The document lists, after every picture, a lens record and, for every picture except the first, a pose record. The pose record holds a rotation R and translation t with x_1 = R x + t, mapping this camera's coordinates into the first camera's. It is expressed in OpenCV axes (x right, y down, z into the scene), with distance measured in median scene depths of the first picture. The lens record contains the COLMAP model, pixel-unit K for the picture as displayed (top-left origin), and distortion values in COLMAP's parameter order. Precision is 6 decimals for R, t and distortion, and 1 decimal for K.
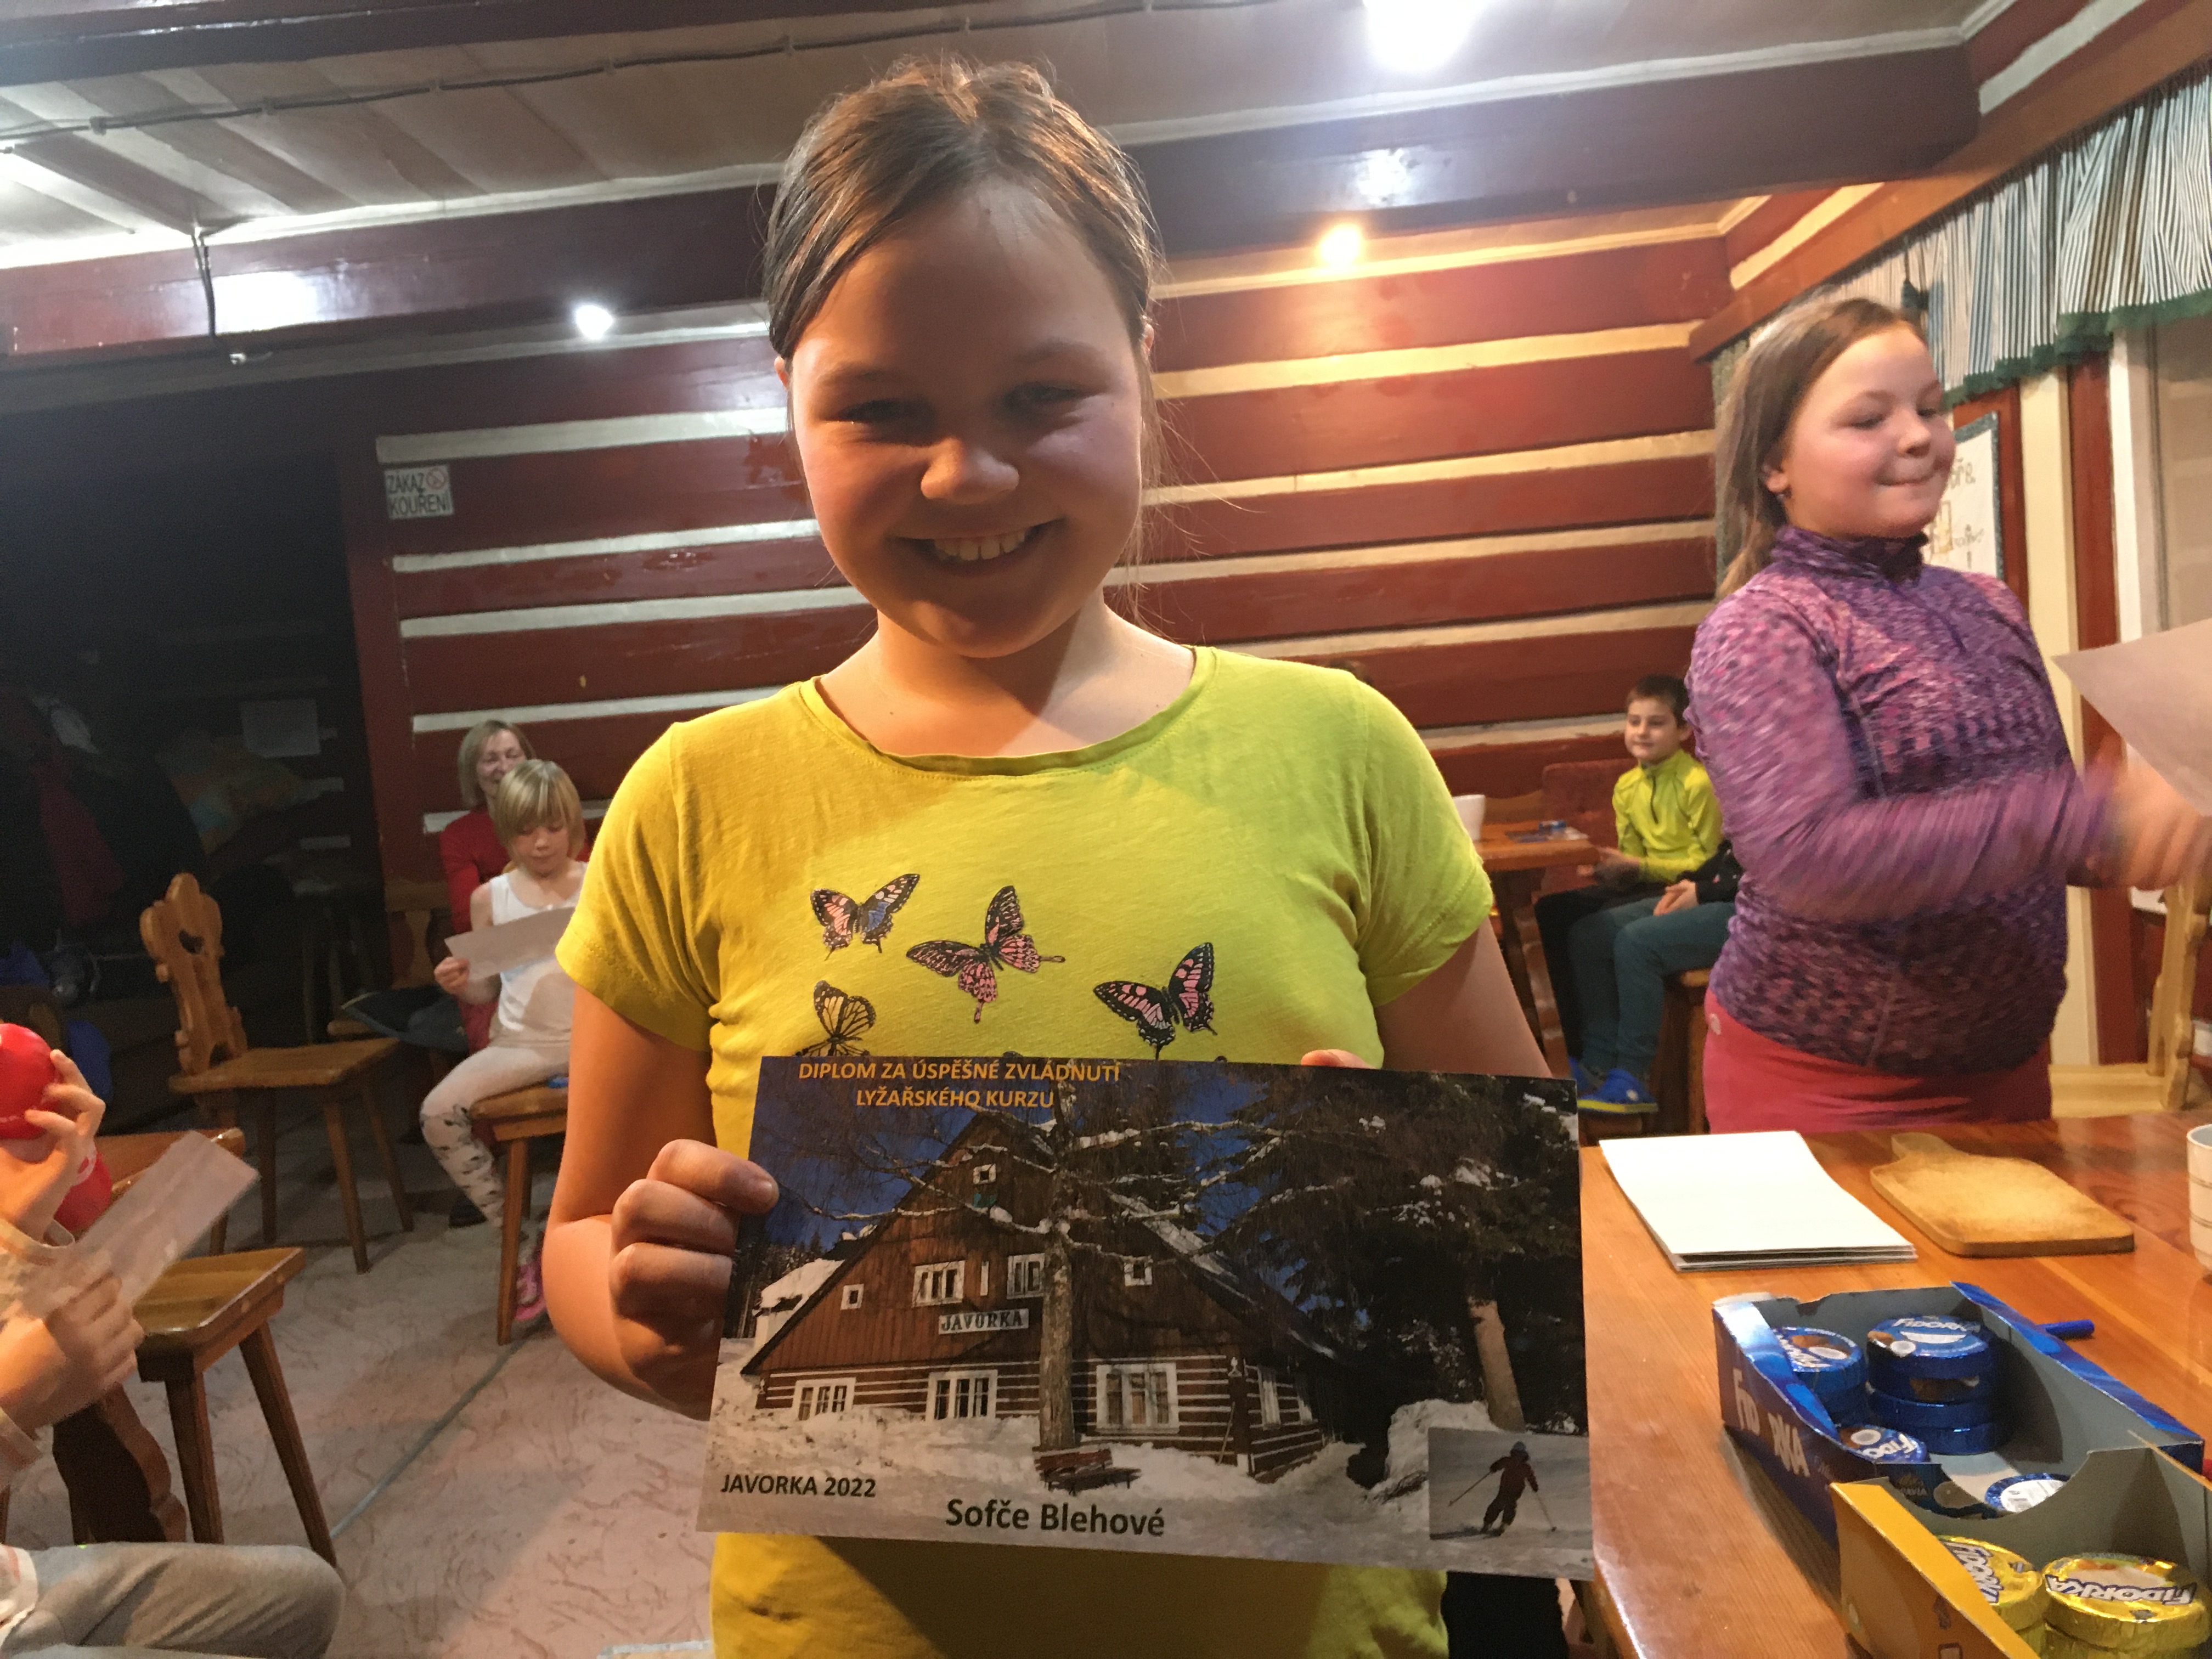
lens RADIAL K [[1887.5, 0, 1108.5], [0, 1887.5, 835.2], [0, 0, 1]] dist [0.087889, -0.115176]
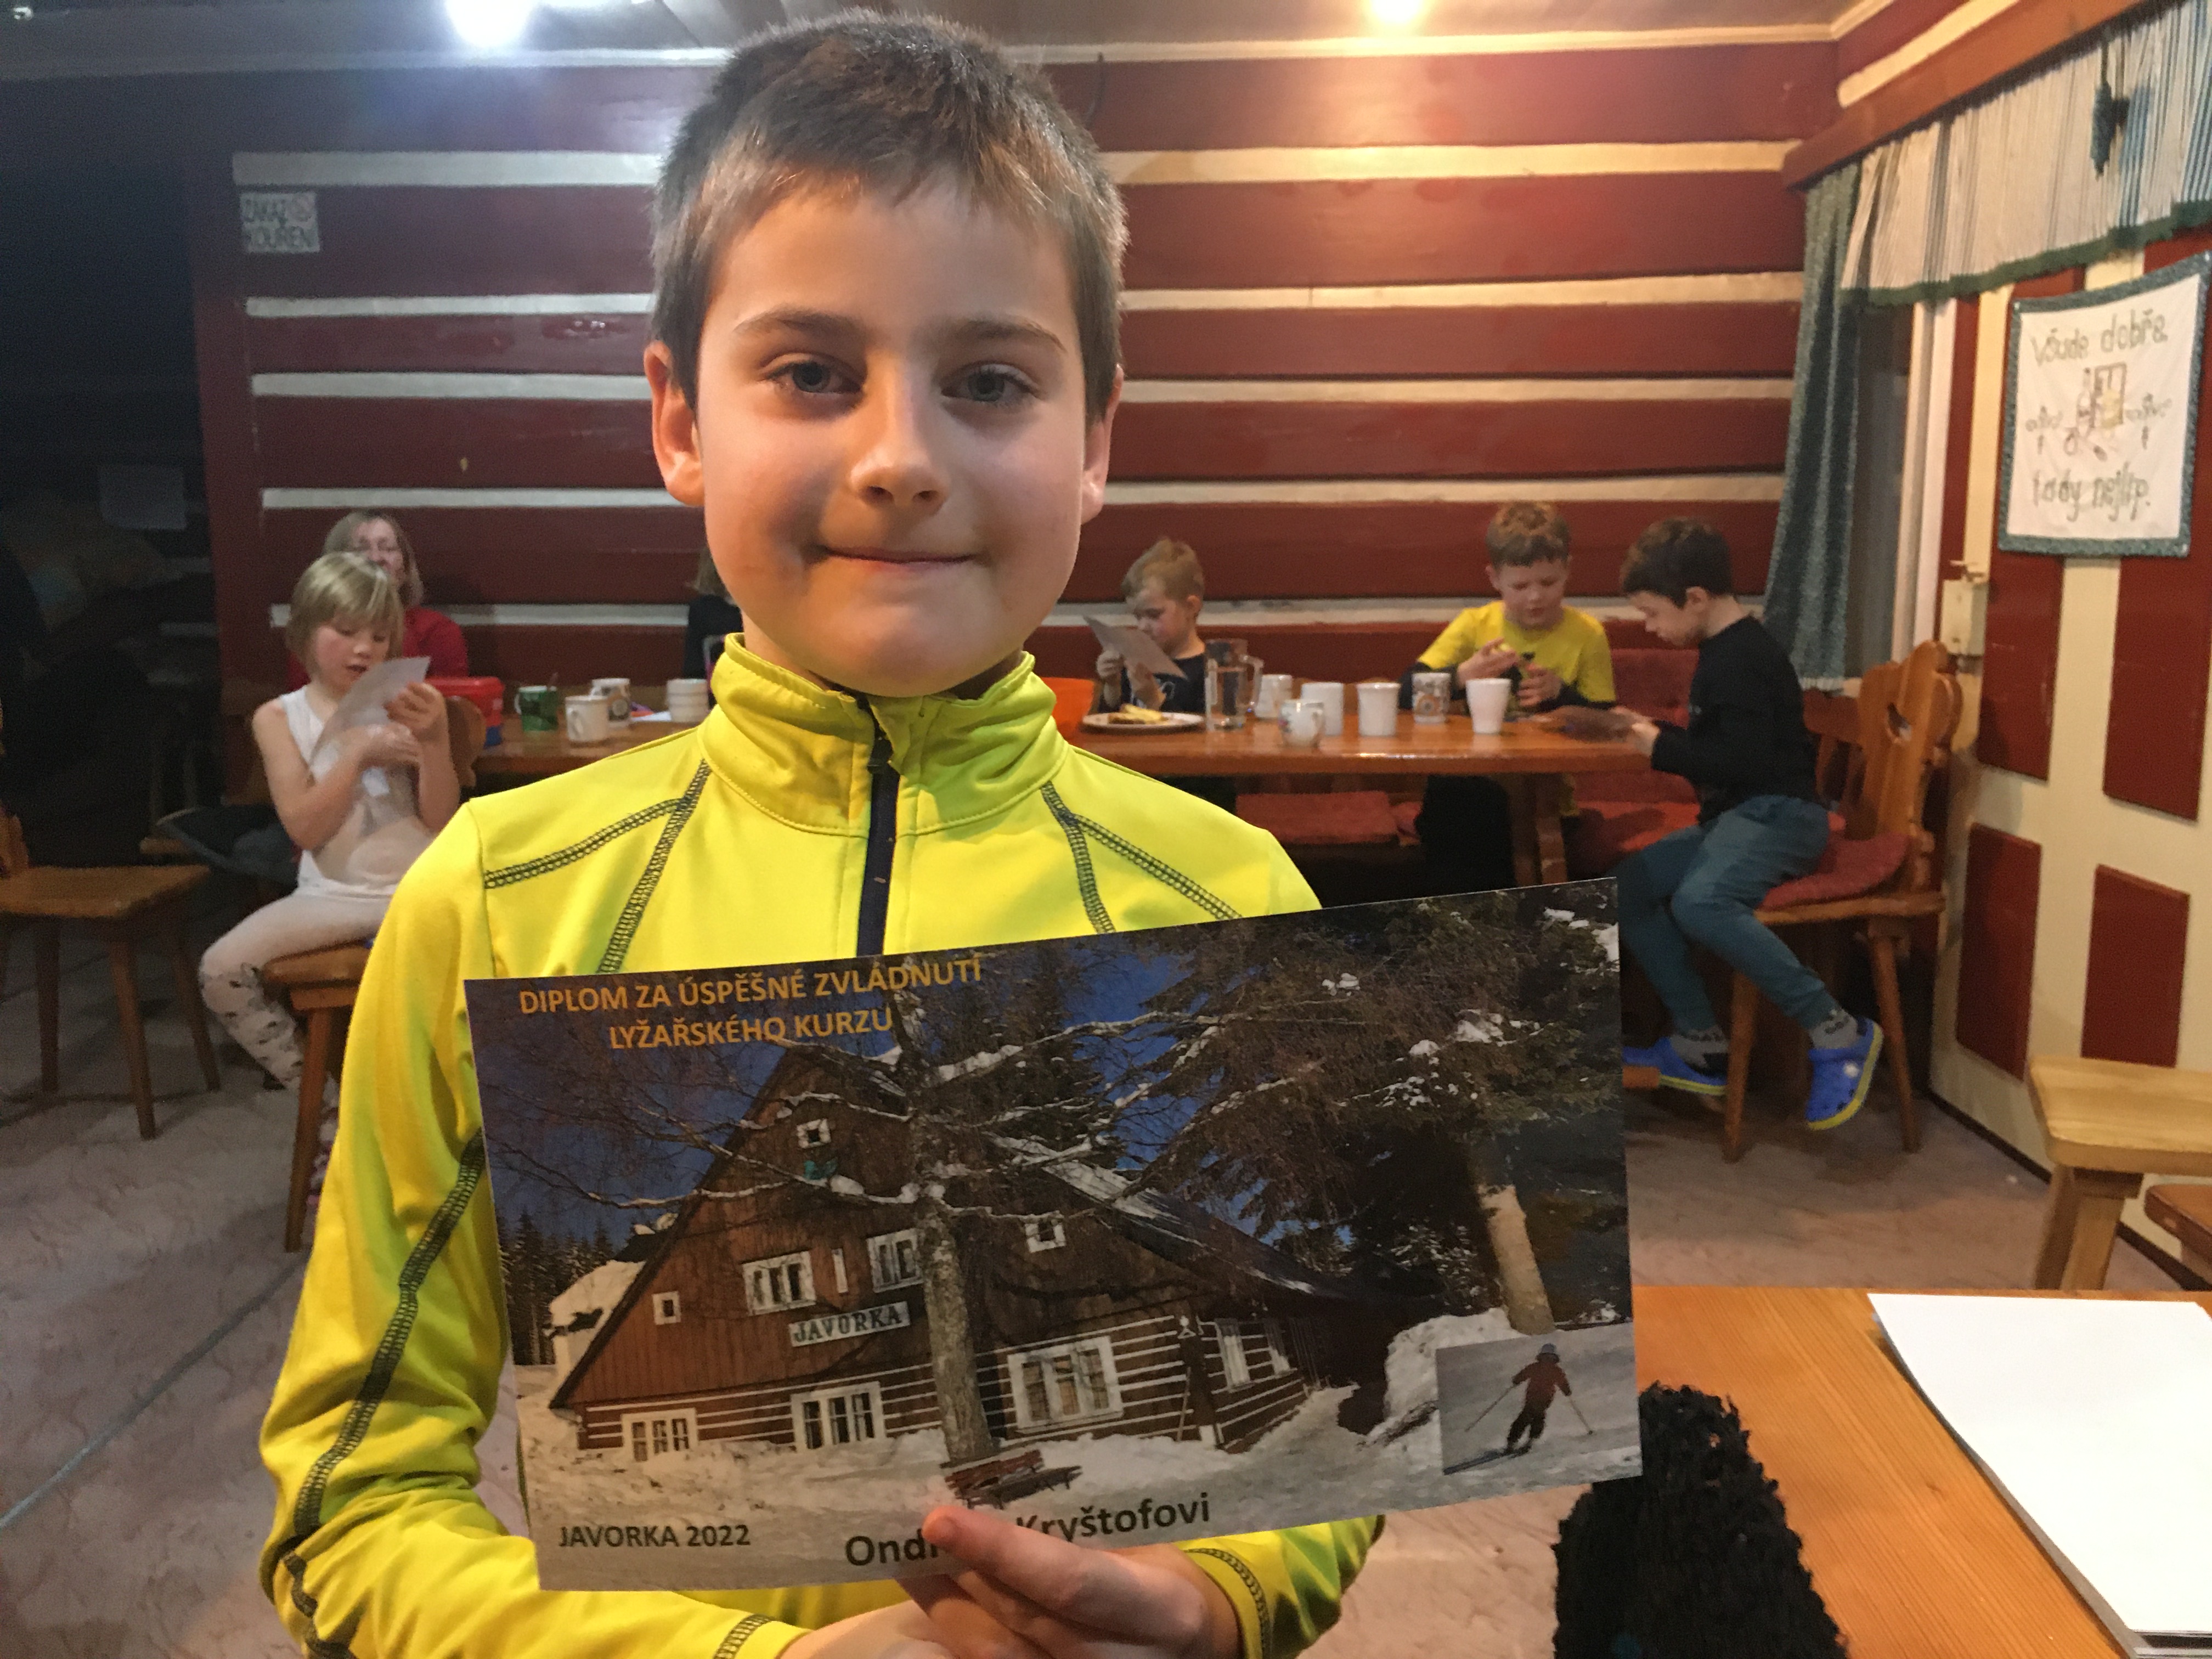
lens RADIAL K [[1895.7, 0, 1107.1], [0, 1895.7, 831.1], [0, 0, 1]] dist [0.079588, -0.103934]
pose [[0.996742, 0.074046, 0.031981, -0.003930], [-0.076259, 0.994290, 0.074646, -0.004047], [-0.026271, -0.076842, 0.996697, 0.162697]]
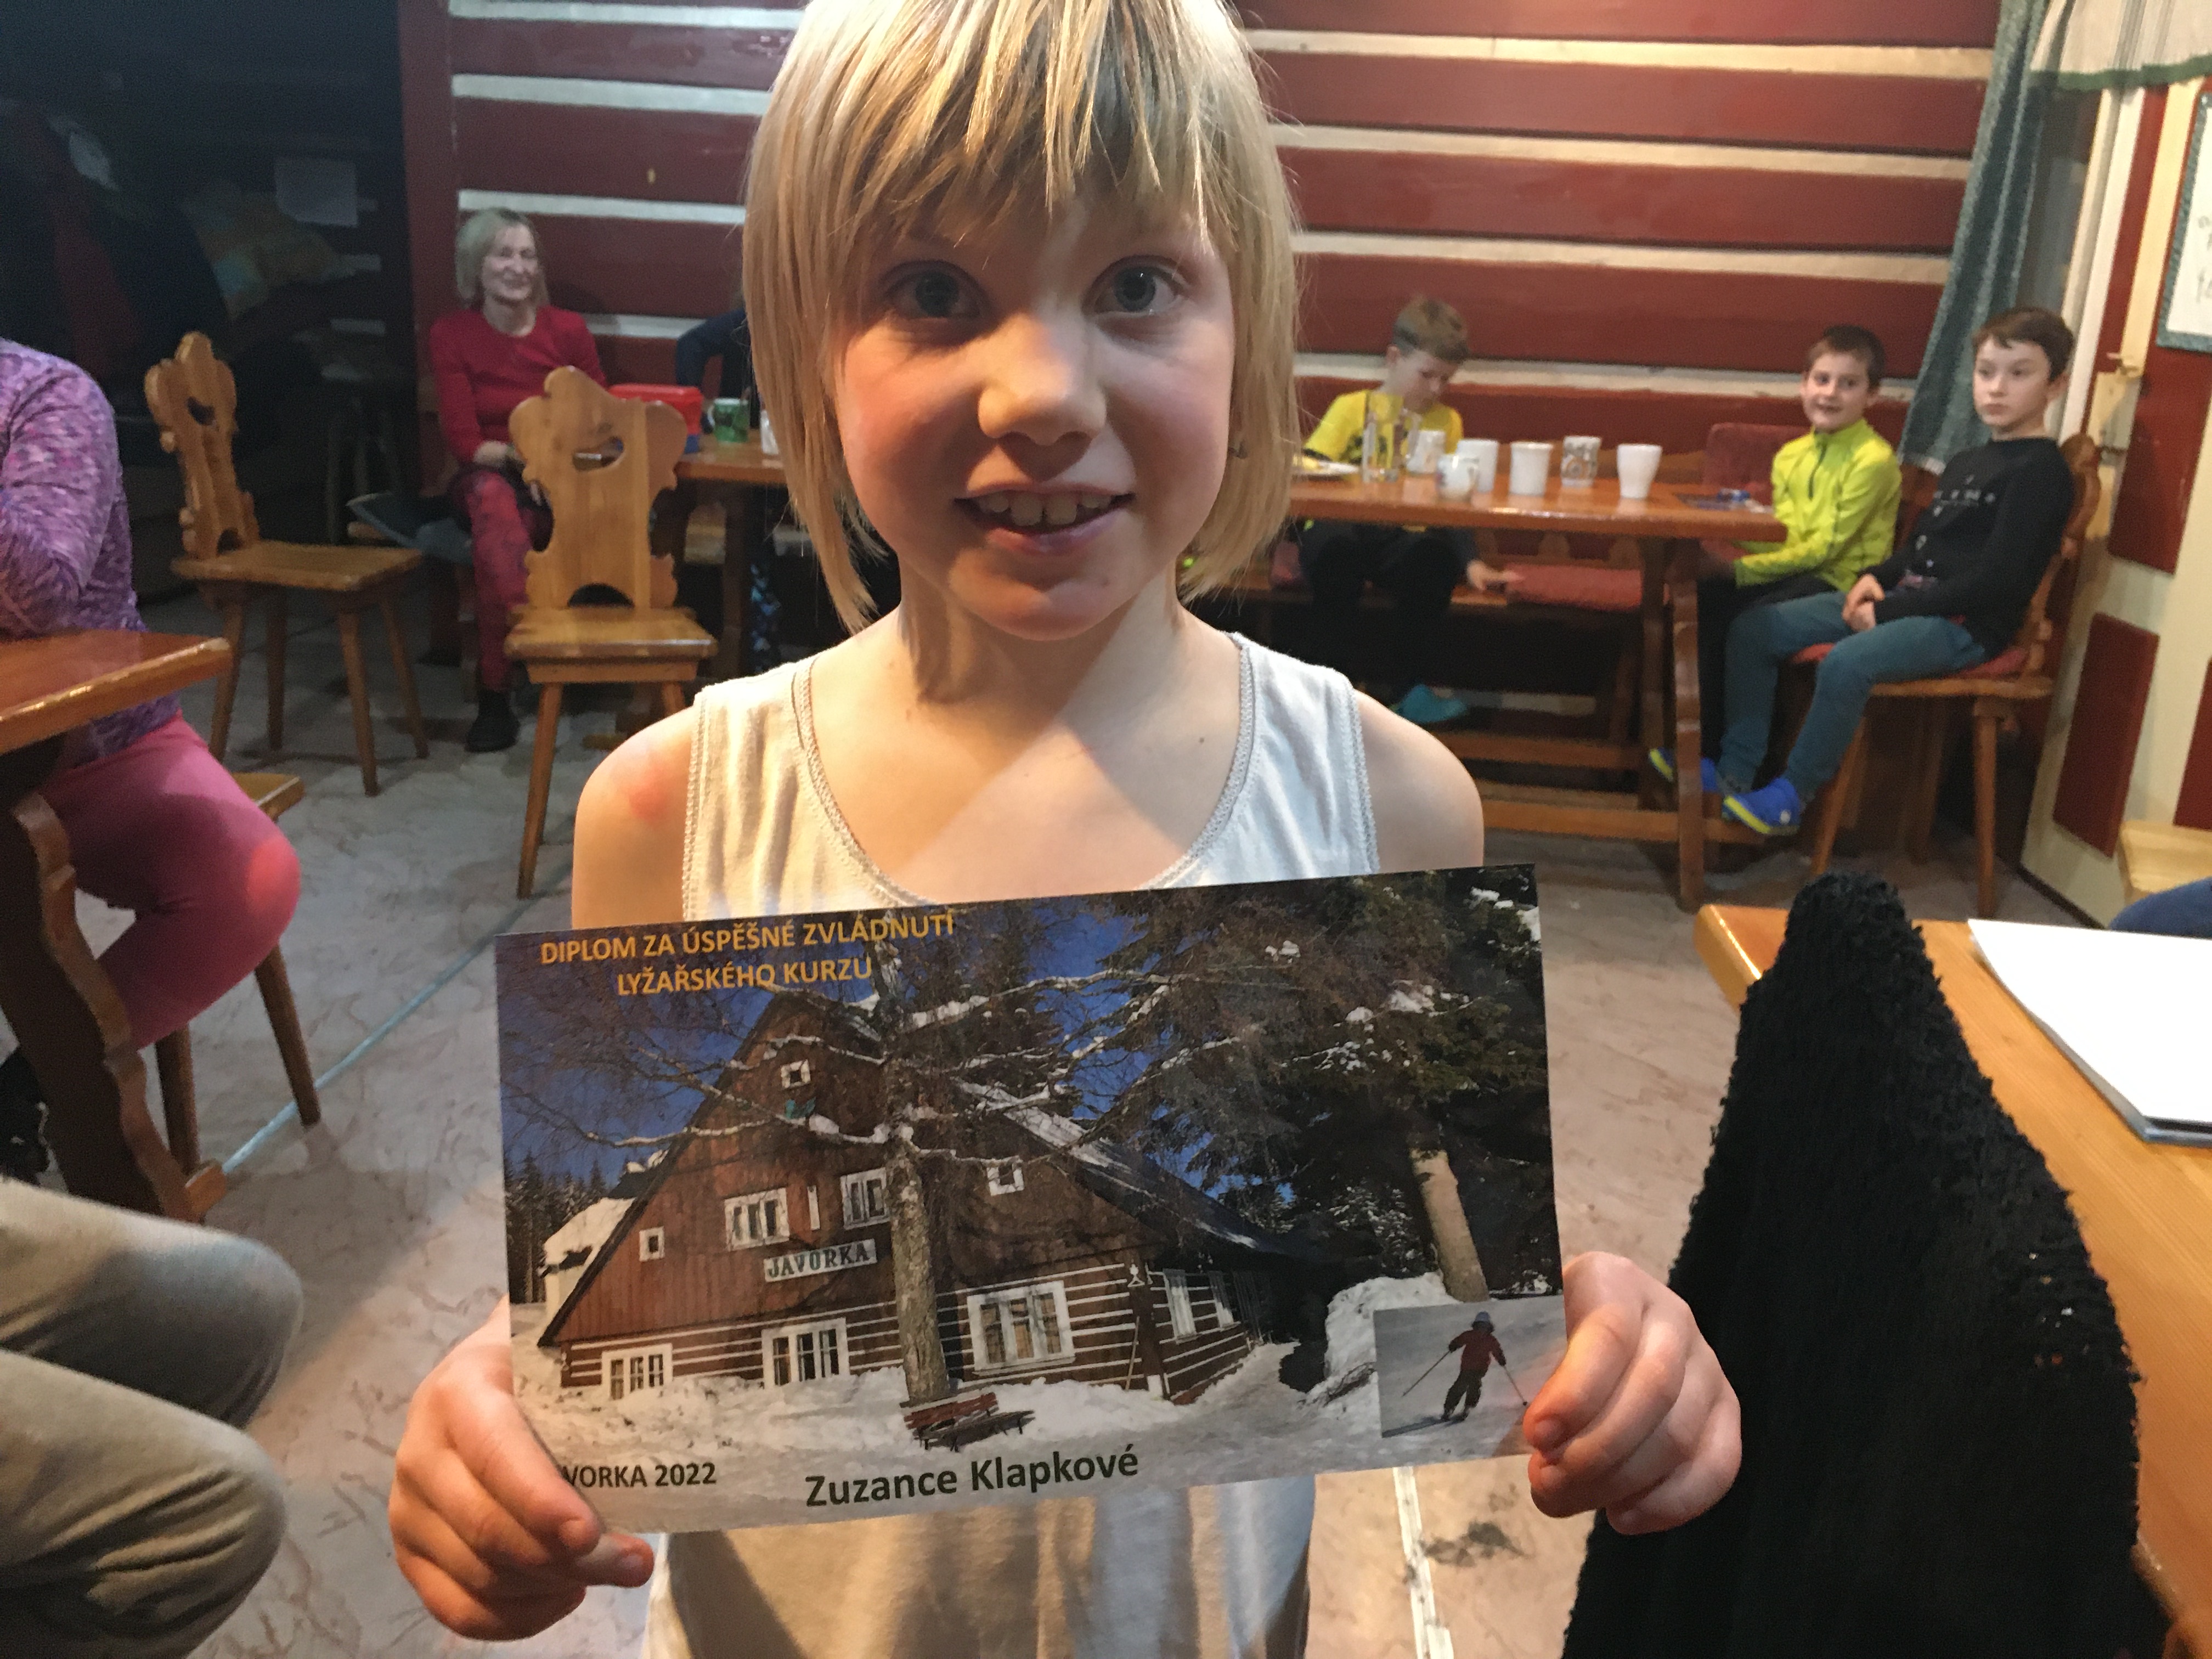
lens RADIAL K [[1895.7, 0, 1107.1], [0, 1895.7, 831.1], [0, 0, 1]] dist [0.079588, -0.103934]
pose [[0.990441, 0.137931, 0.001093, -0.034679], [-0.135278, 0.969784, 0.203027, 0.006550], [0.026944, -0.201234, 0.979173, 0.096613]]
